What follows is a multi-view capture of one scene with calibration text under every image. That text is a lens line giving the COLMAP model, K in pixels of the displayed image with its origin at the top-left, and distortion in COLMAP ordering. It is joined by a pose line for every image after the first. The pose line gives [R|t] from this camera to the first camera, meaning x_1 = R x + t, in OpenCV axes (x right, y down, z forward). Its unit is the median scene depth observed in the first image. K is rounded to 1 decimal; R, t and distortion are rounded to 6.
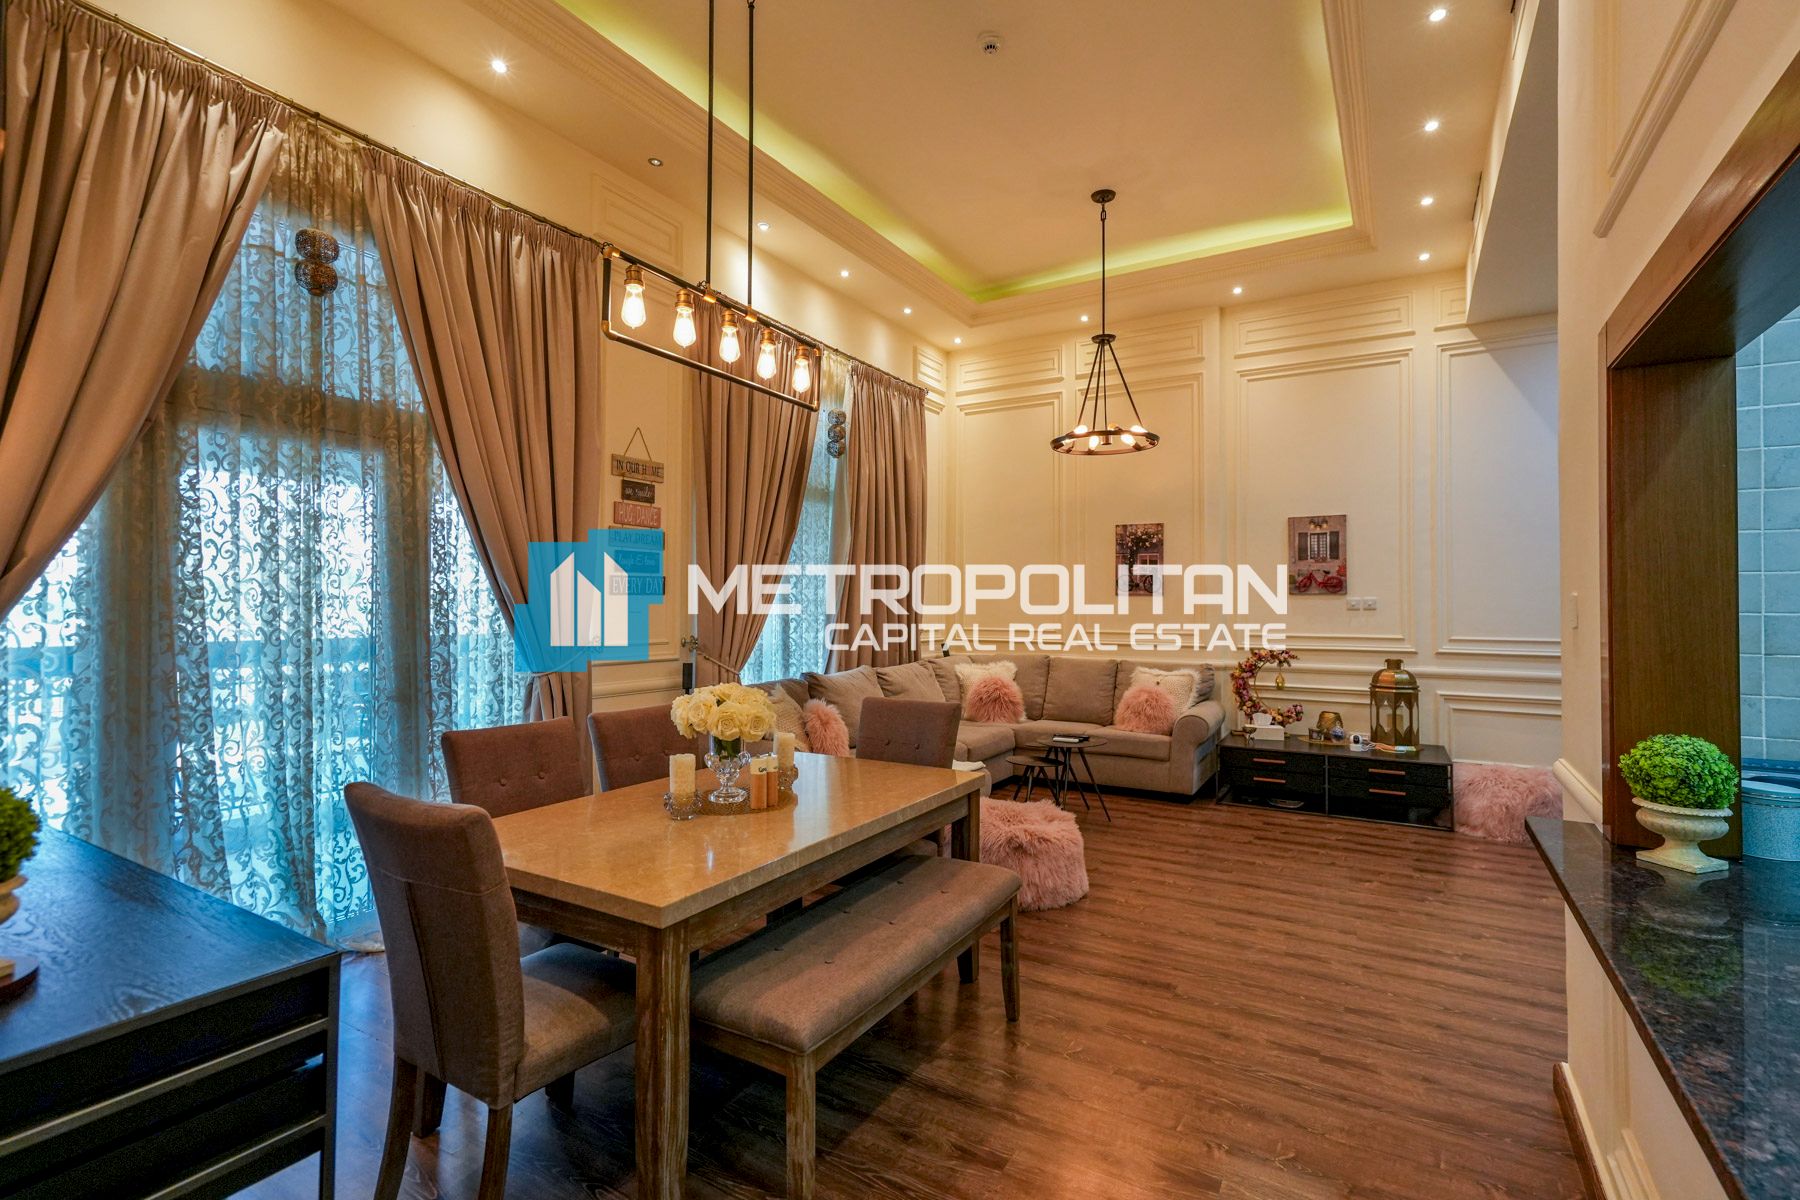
lens RADIAL K [[830.3, 0, 896.1], [0, 830.3, 600.3], [0, 0, 1]] dist [0.000144, 0.000638]
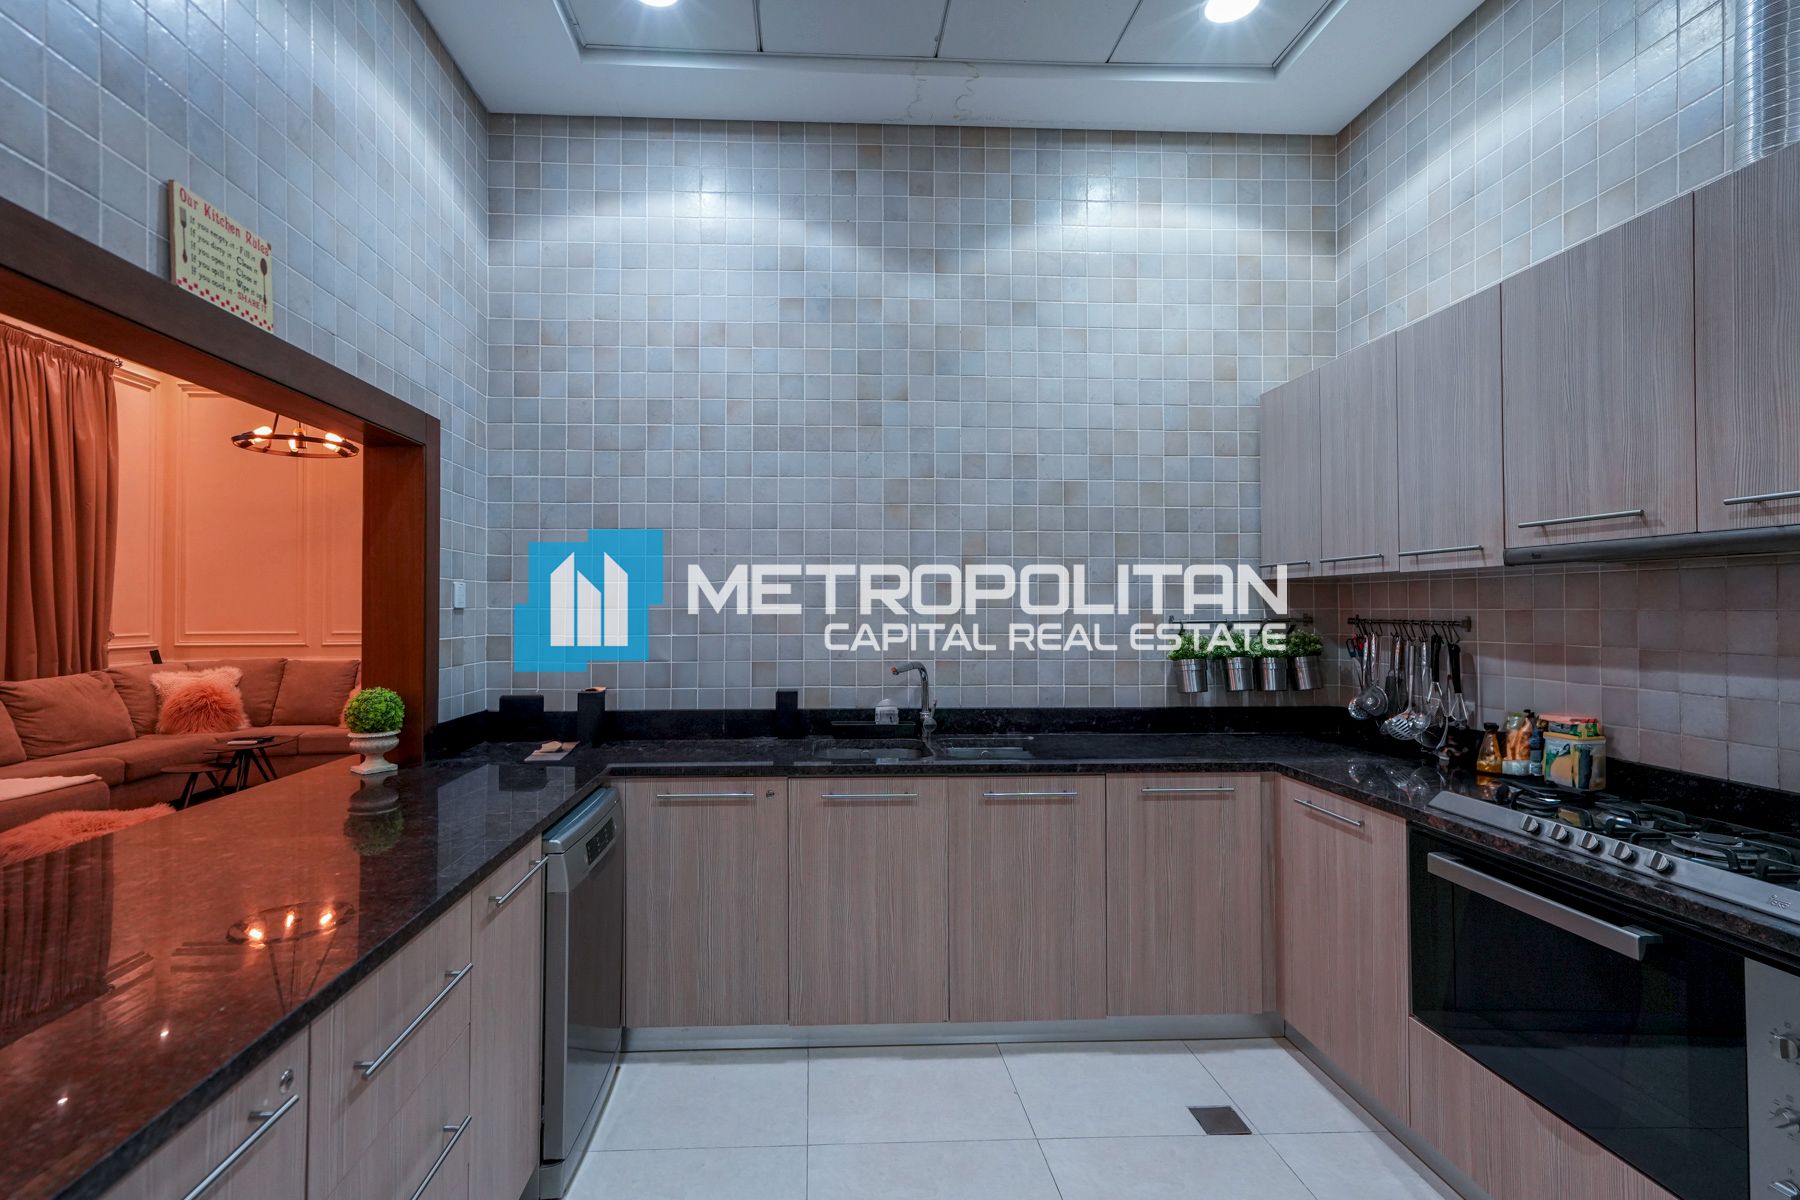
lens RADIAL K [[830.3, 0, 895.4], [0, 830.3, 599.7], [0, 0, 1]] dist [0.000144, 0.000638]
pose [[0.809788, -0.001955, 0.586719, 0.380480], [0.002720, 0.999996, -0.000423, 0.001027], [-0.586716, 0.001938, 0.809791, -0.386569]]
